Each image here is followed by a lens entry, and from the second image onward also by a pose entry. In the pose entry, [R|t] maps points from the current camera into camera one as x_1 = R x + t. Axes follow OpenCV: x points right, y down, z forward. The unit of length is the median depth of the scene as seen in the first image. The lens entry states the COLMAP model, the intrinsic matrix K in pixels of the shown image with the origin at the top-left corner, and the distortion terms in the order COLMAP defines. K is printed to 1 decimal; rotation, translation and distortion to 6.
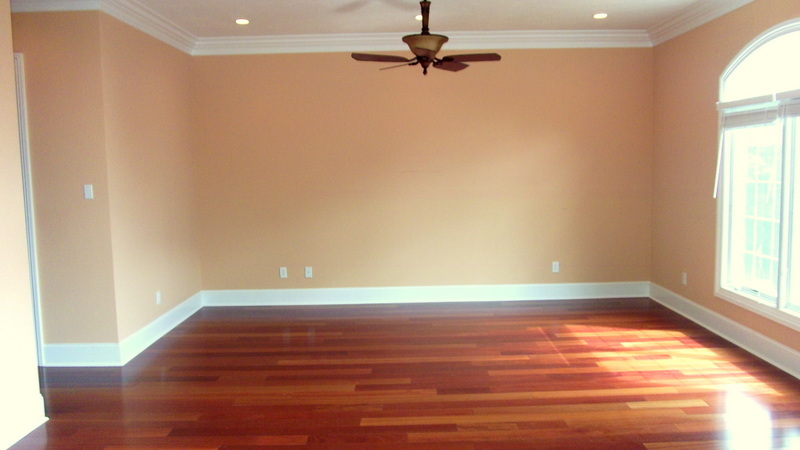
lens RADIAL K [[636.8, 0, 400.8], [0, 636.8, 221.7], [0, 0, 1]] dist [-0.096987, 0.103117]
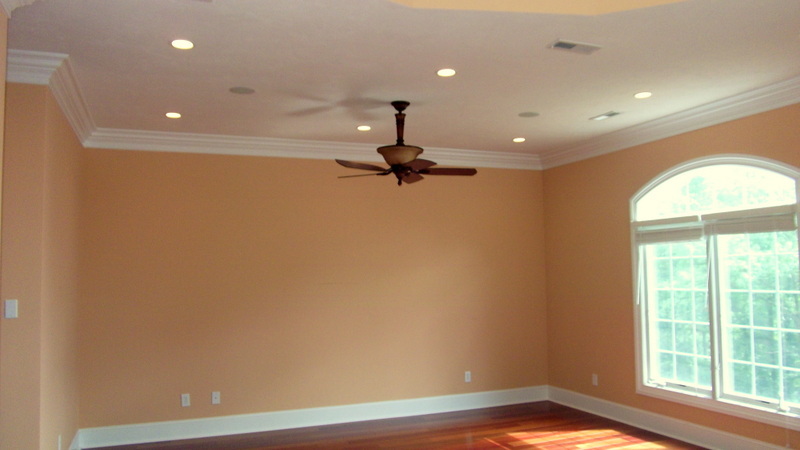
lens RADIAL K [[636.8, 0, 400.8], [0, 636.8, 221.7], [0, 0, 1]] dist [-0.096987, 0.103117]
pose [[0.927862, 0.032962, 0.371465, -0.297549], [0.032244, 0.985265, -0.167967, -0.007521], [-0.371528, 0.167828, 0.913127, 0.089997]]
